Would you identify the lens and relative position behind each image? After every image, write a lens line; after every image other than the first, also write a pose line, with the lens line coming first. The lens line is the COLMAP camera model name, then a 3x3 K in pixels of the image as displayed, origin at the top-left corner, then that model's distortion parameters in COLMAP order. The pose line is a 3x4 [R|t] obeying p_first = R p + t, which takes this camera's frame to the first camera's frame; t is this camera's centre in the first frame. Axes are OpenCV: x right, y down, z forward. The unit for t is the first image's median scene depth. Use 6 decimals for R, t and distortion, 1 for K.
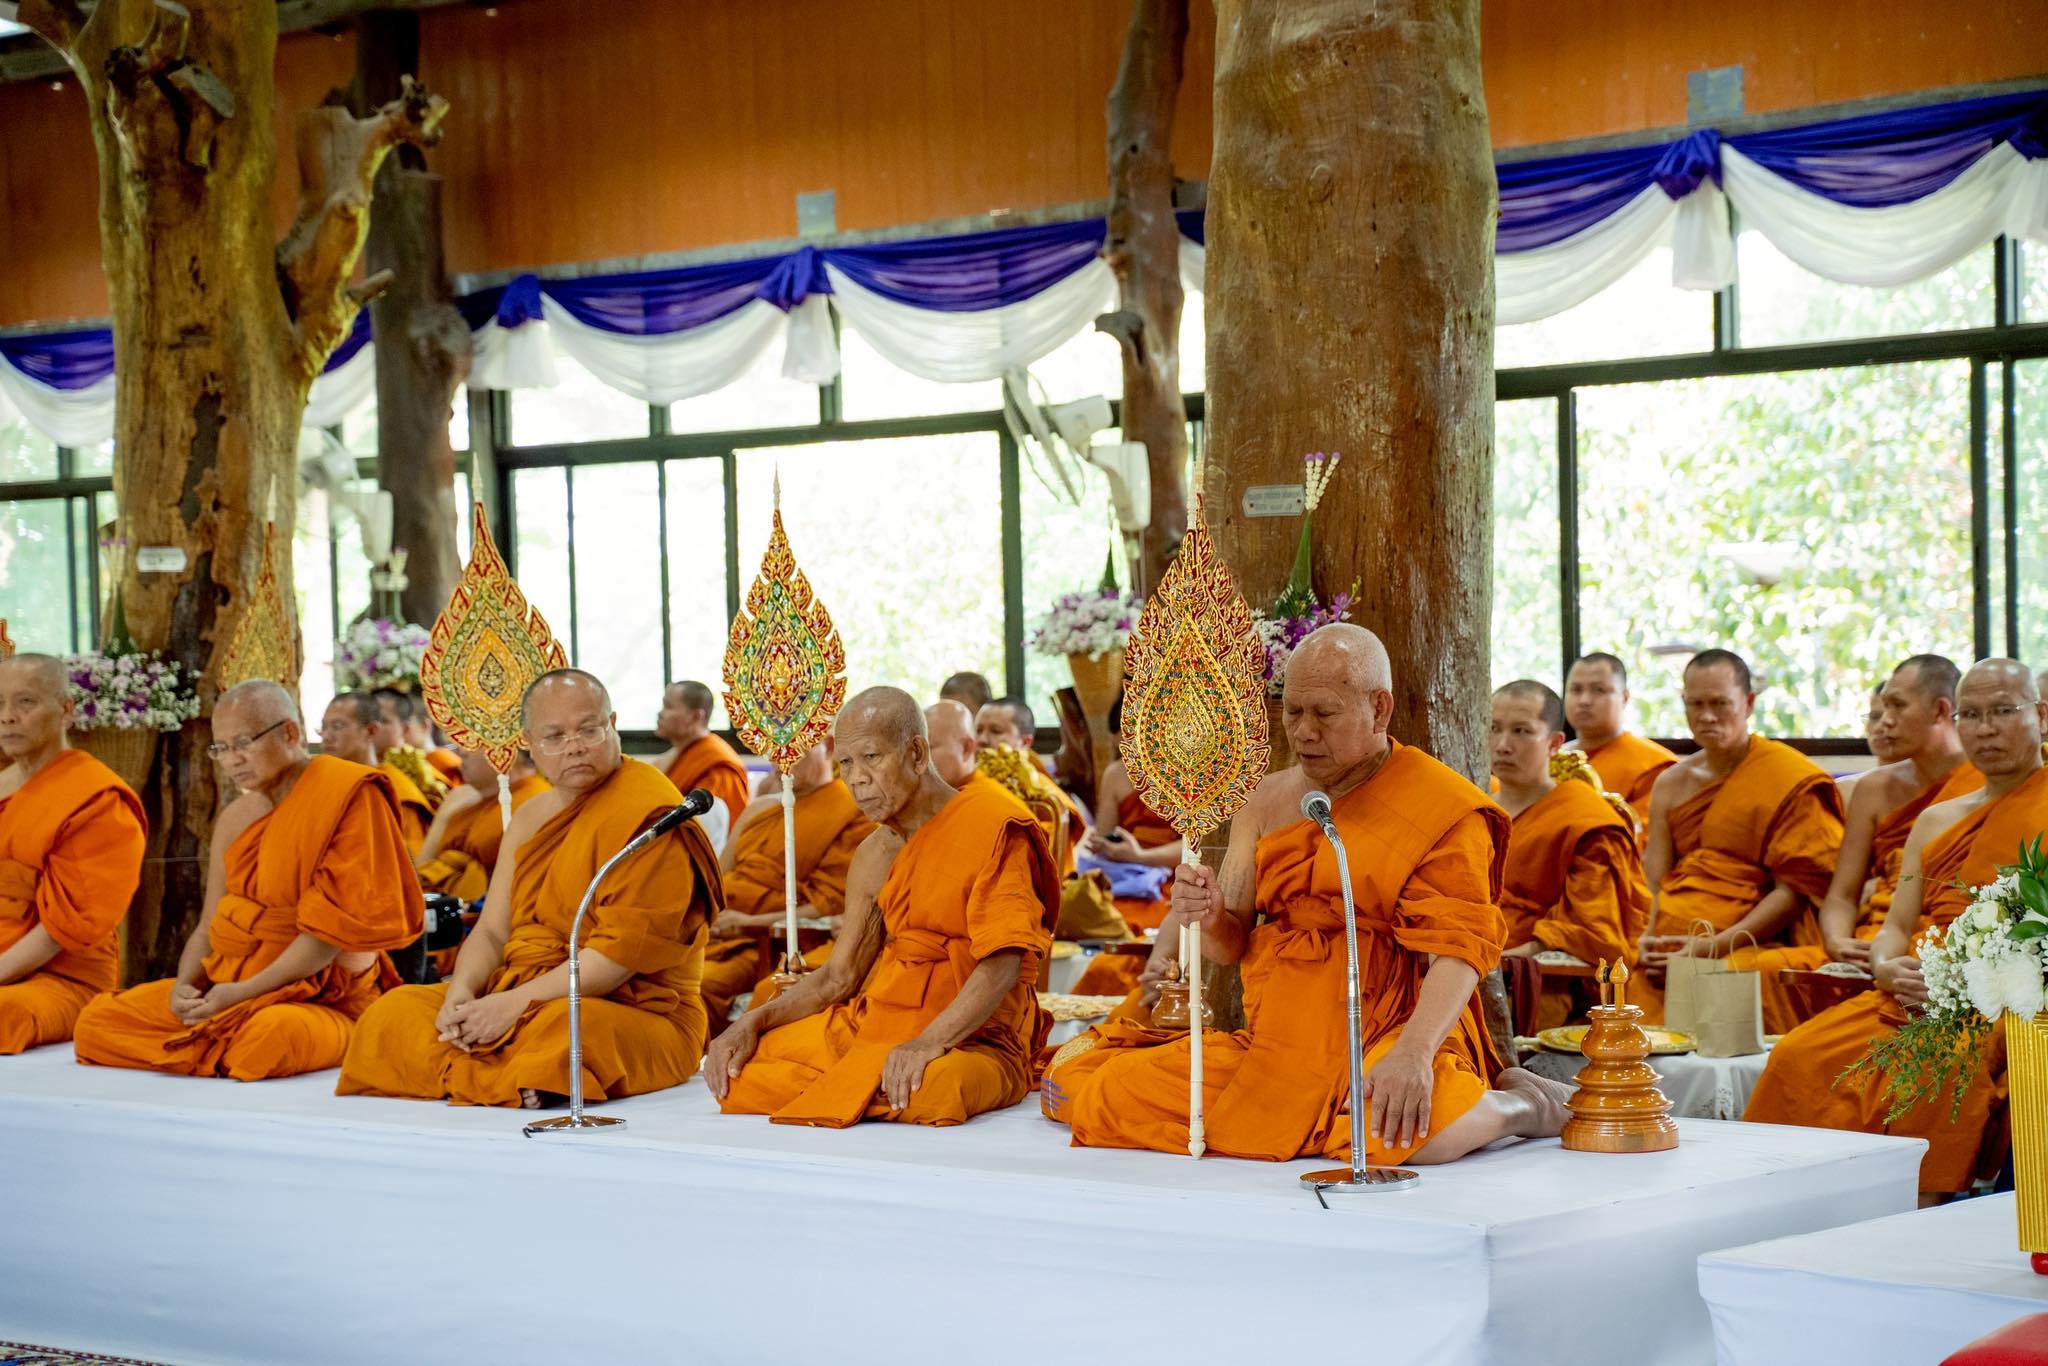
lens RADIAL K [[4389.9, 0, 1020.7], [0, 4389.9, 704.2], [0, 0, 1]] dist [0.380220, 0.000000]
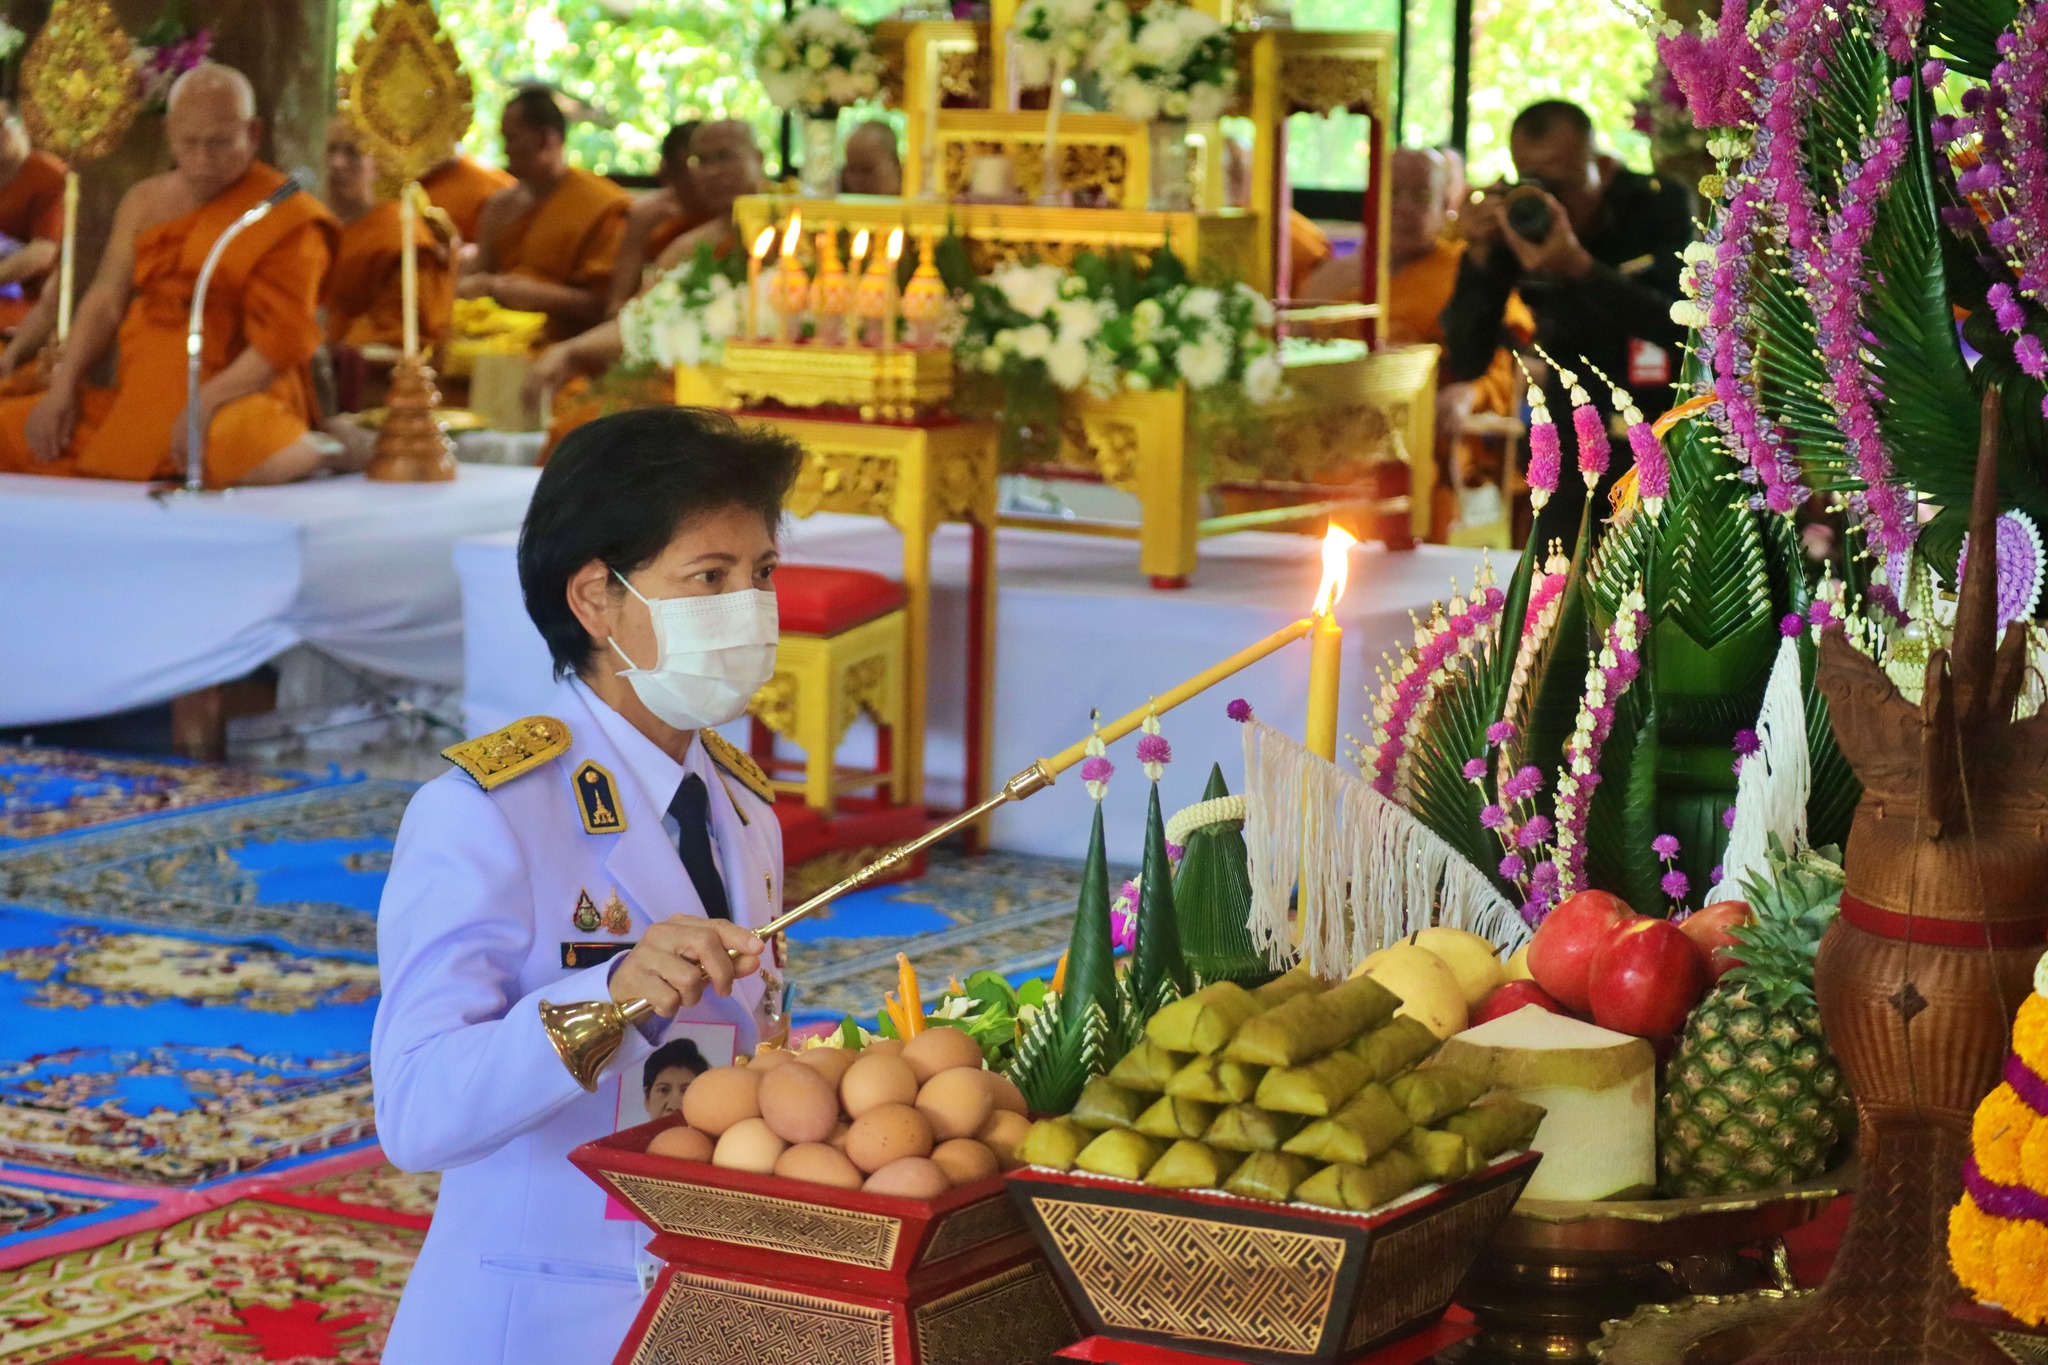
lens RADIAL K [[4769.3, 0, 1023.3], [0, 4769.3, 682.5], [0, 0, 1]] dist [-0.185772, 0.000000]
pose [[0.968861, 0.016552, 0.247053, -0.017688], [-0.044712, 0.993056, 0.108811, 0.001008], [-0.243536, -0.116469, 0.962873, -0.210647]]
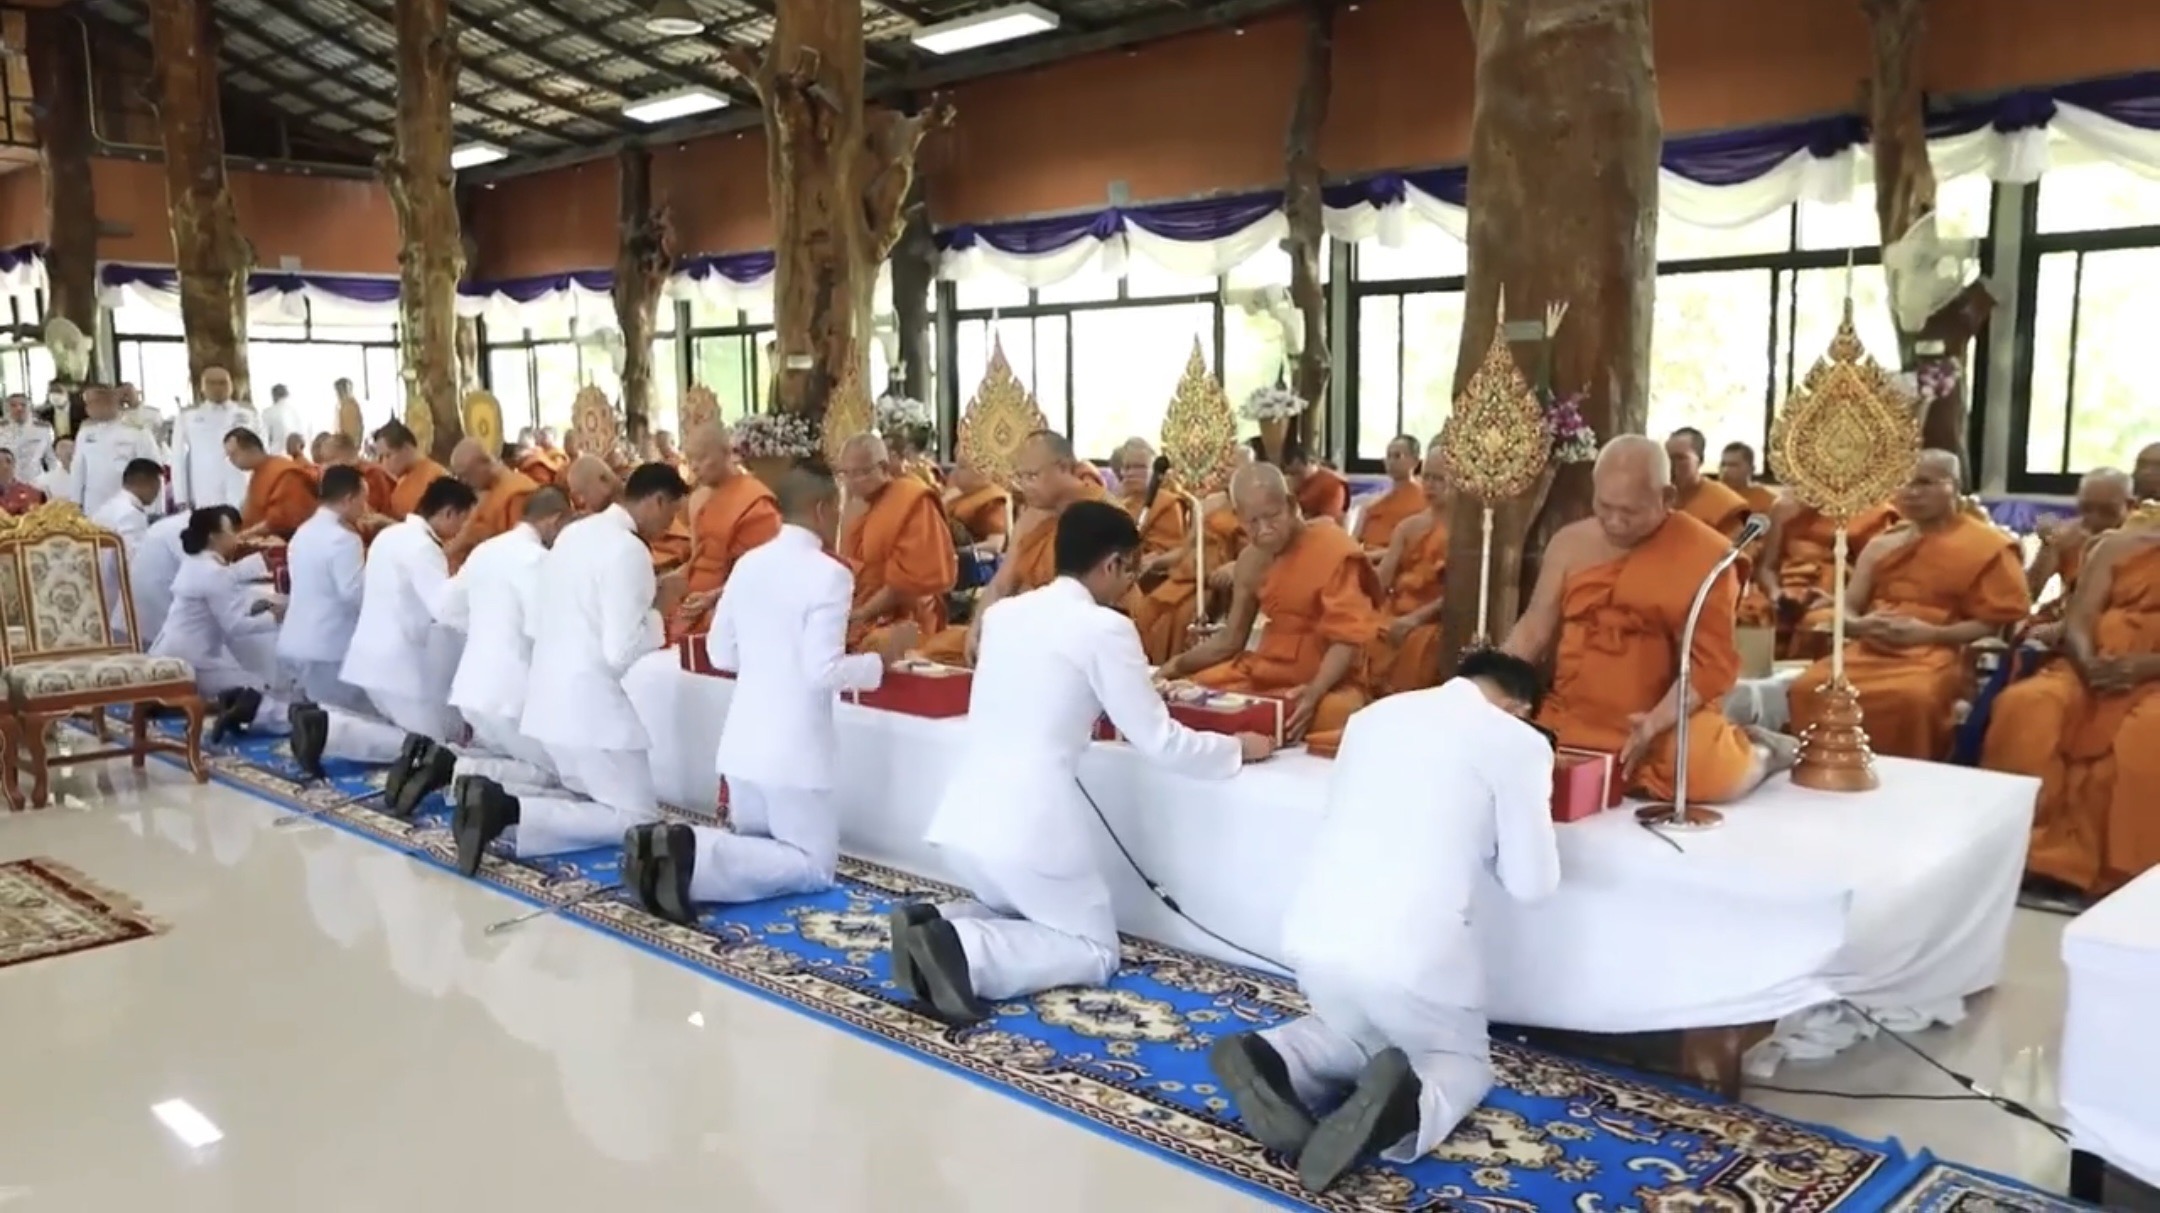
lens RADIAL K [[1878.6, 0, 1093.1], [0, 1878.6, 617.2], [0, 0, 1]] dist [0.000031, 0.010309]
pose [[0.999580, 0.018546, -0.022283, -0.054459], [-0.016293, 0.995115, 0.097367, -0.005526], [0.023980, -0.096963, 0.994999, 0.231901]]
